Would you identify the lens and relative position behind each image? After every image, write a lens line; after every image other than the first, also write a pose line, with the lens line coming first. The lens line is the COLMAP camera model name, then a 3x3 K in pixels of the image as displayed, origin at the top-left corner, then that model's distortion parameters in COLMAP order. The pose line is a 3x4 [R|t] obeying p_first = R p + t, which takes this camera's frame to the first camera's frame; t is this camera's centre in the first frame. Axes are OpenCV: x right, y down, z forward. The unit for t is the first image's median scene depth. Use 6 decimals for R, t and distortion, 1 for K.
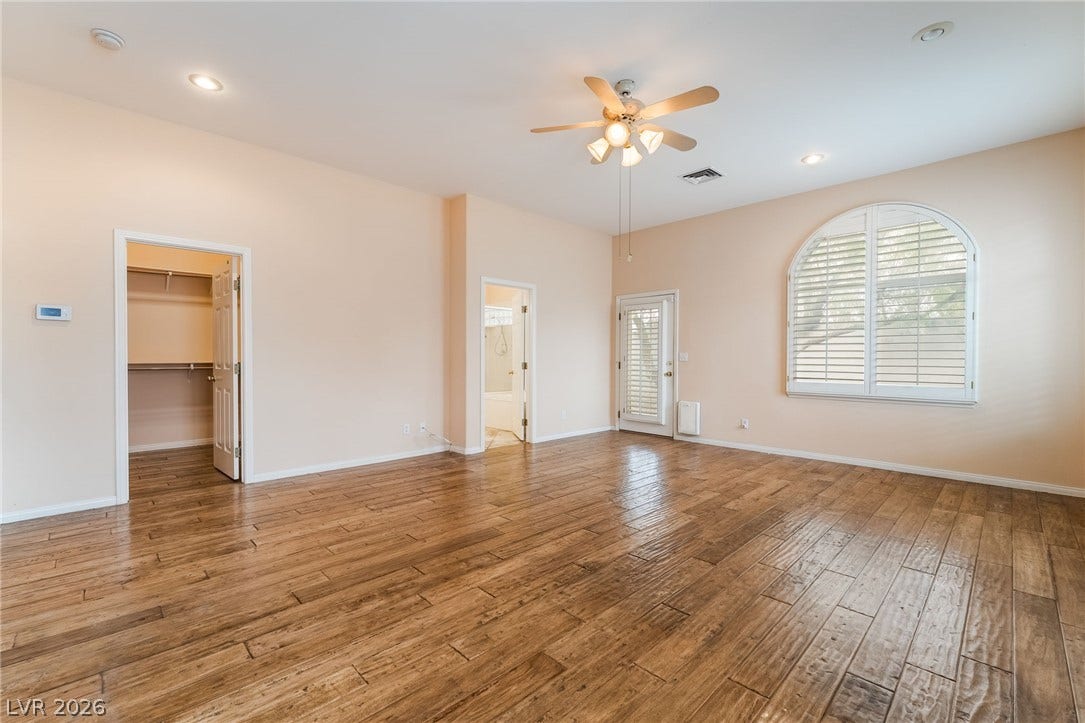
lens RADIAL K [[452.8, 0, 537.3], [0, 452.8, 360.8], [0, 0, 1]] dist [-0.000500, -0.000265]
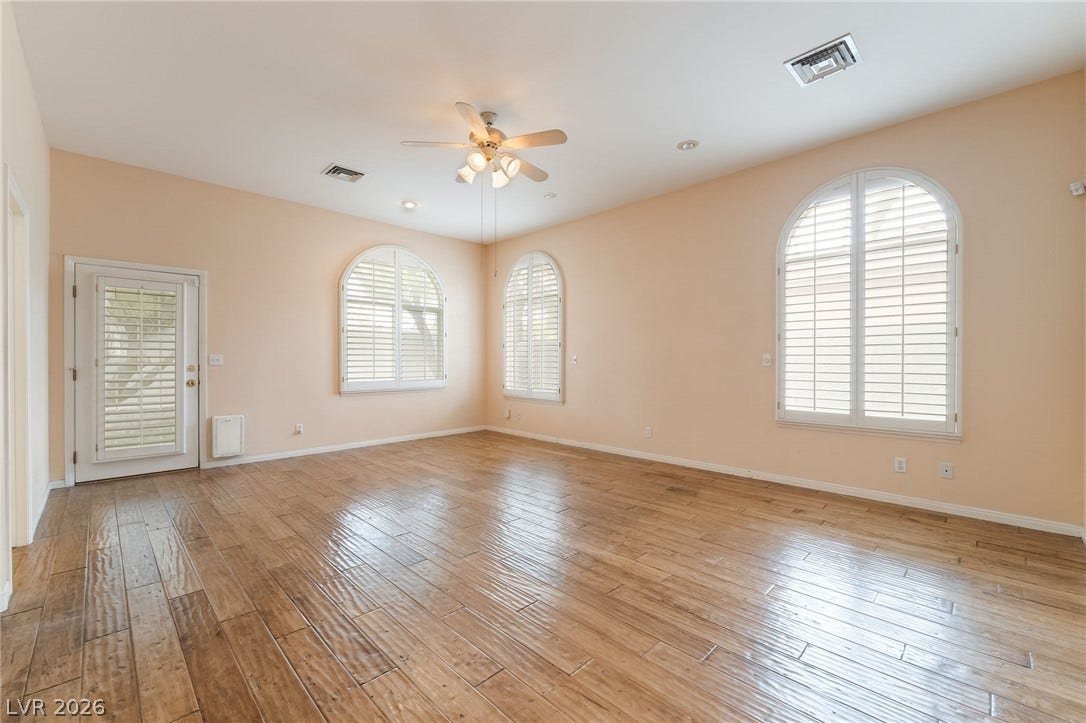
lens RADIAL K [[453.2, 0, 537.8], [0, 453.2, 360.8], [0, 0, 1]] dist [-0.000500, -0.000265]
pose [[-0.009043, -0.005705, 0.999943, -0.564684], [0.006946, 0.999959, 0.005767, -0.009125], [-0.999935, 0.006998, -0.009003, 0.547709]]
